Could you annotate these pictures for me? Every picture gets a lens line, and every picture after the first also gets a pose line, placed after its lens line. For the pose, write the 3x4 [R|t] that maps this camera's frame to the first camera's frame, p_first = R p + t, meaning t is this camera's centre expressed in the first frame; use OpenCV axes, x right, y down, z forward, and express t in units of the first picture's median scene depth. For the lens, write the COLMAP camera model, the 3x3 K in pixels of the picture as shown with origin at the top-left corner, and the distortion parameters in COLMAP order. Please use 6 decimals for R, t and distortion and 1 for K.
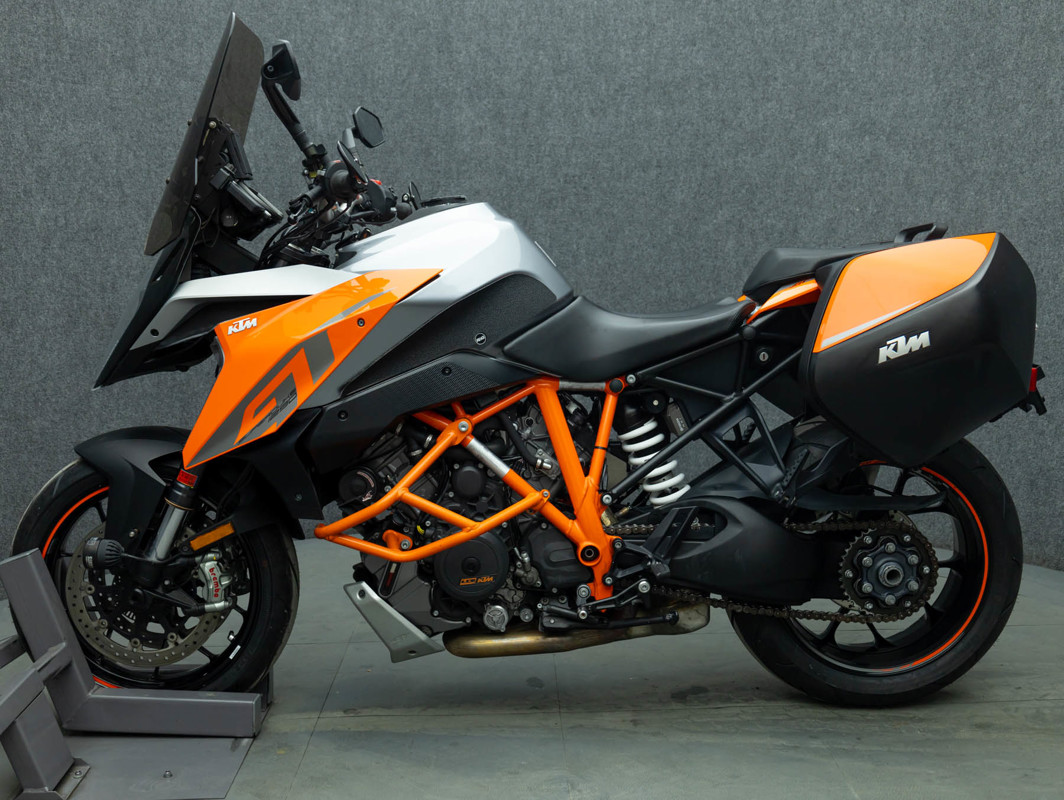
lens RADIAL K [[1319.1, 0, 532.5], [0, 1319.1, 413.4], [0, 0, 1]] dist [0.015366, 0.027806]
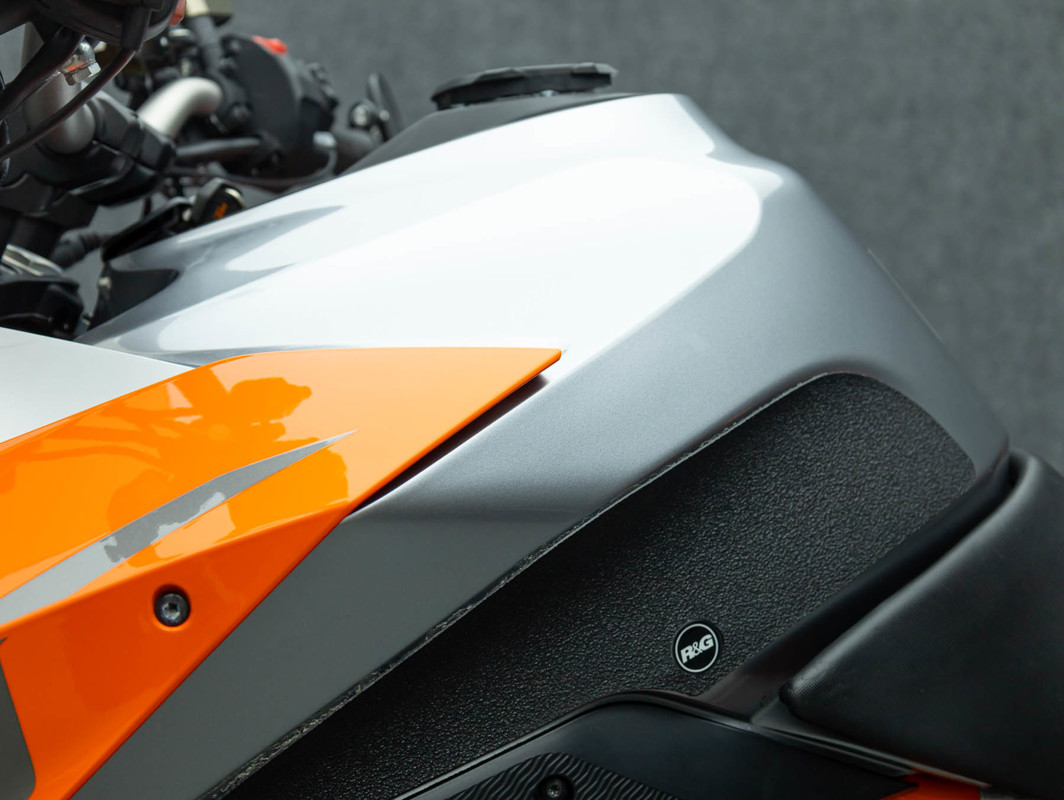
lens RADIAL K [[1488.0, 0, 532.0], [0, 1488.0, 400.0], [0, 0, 1]] dist [-0.002924, -0.002346]
pose [[0.998178, 0.019000, 0.057275, -0.064641], [-0.015663, 0.998185, -0.058147, -0.064694], [-0.058276, 0.057144, 0.996664, 0.560211]]
